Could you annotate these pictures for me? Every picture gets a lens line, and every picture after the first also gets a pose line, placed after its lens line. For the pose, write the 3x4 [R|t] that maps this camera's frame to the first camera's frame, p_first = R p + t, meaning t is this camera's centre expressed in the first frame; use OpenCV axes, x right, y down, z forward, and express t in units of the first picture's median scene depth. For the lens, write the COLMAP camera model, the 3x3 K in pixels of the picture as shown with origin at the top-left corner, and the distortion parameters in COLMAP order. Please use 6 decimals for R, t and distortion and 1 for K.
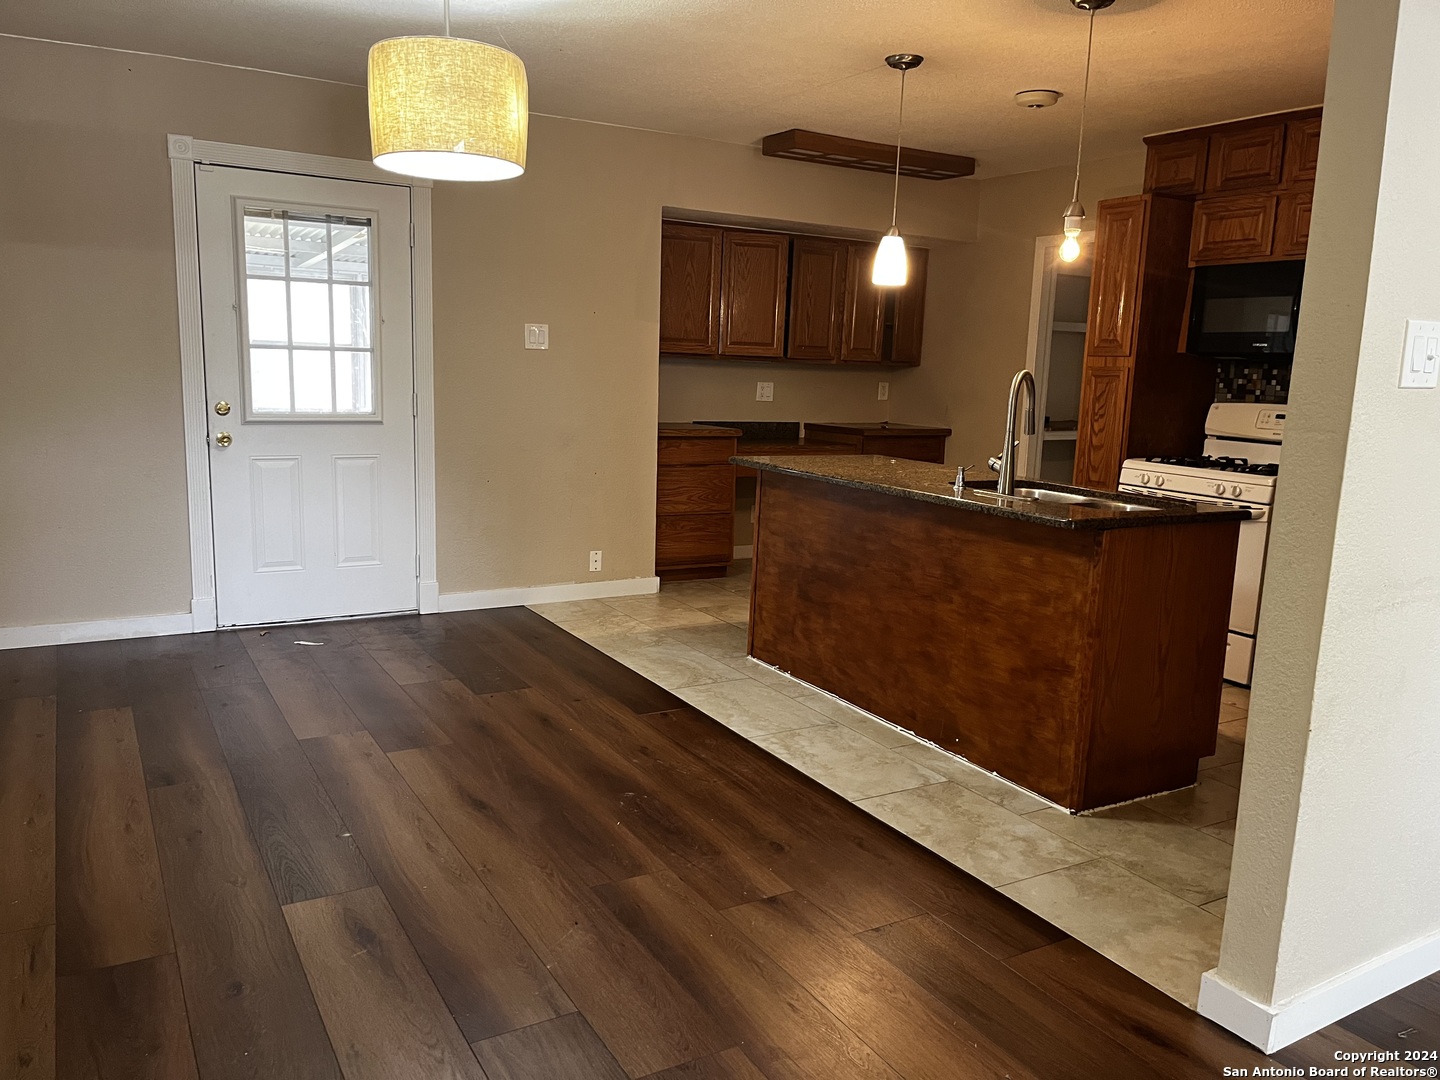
lens RADIAL K [[1093.0, 0, 712.4], [0, 1093.0, 544.1], [0, 0, 1]] dist [0.064304, -0.085972]
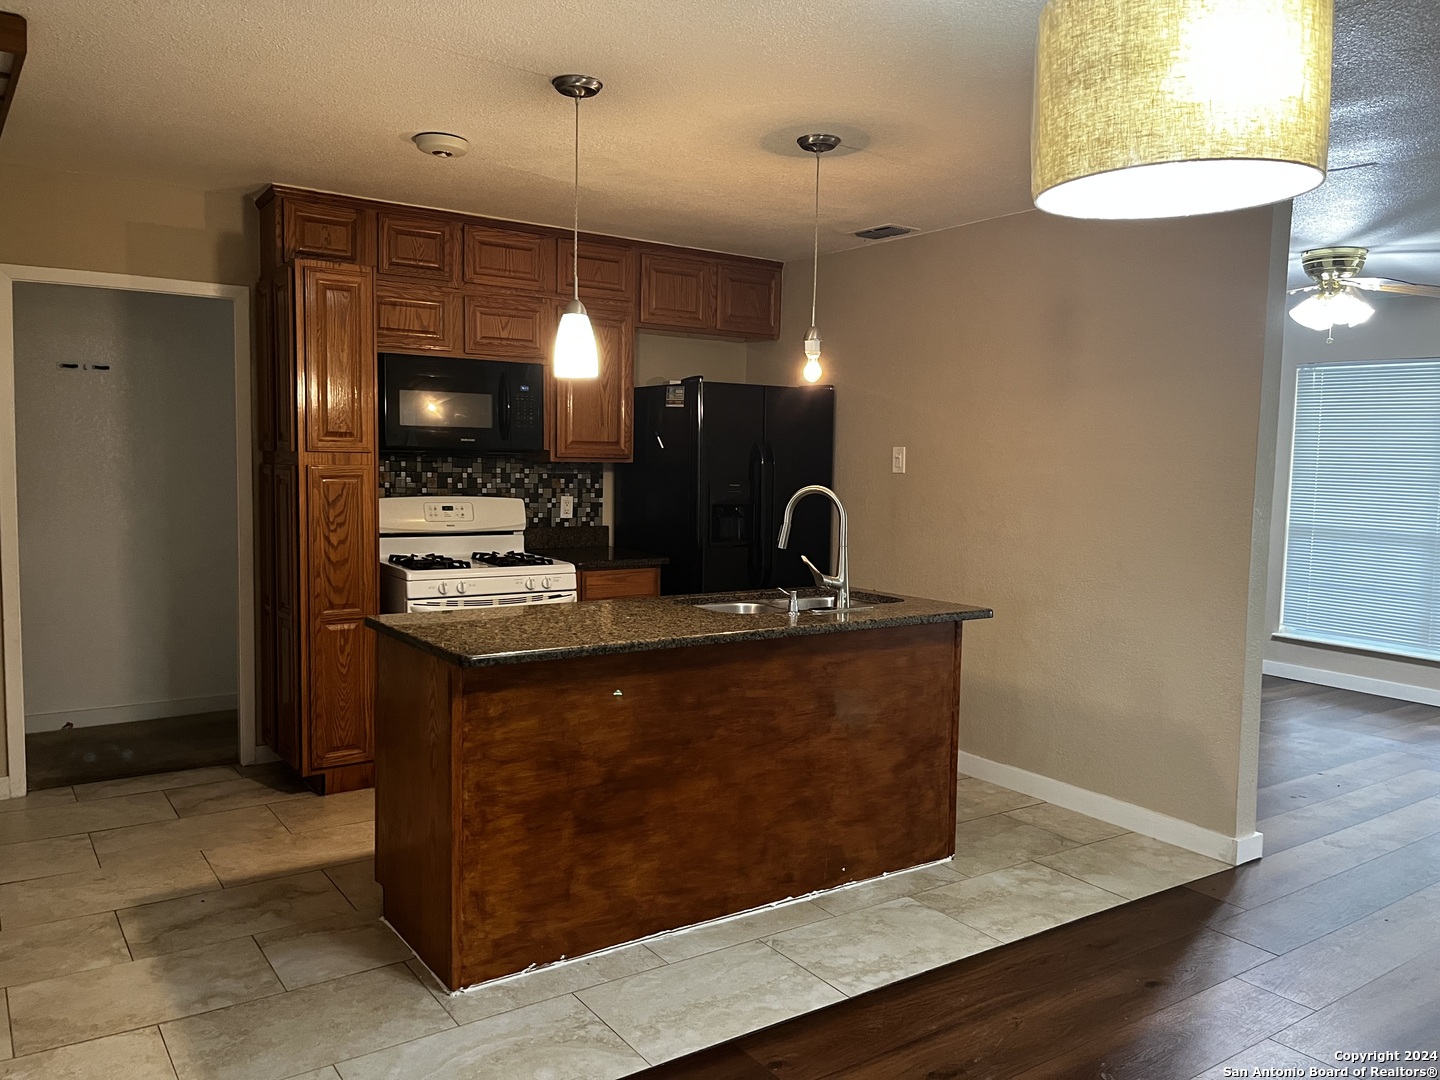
lens RADIAL K [[1093.0, 0, 712.4], [0, 1093.0, 541.9], [0, 0, 1]] dist [0.064304, -0.085972]
pose [[-0.080371, -0.113560, 0.990275, -0.575817], [0.145806, 0.981463, 0.124383, -0.199951], [-0.986043, 0.154384, -0.062323, 0.946976]]
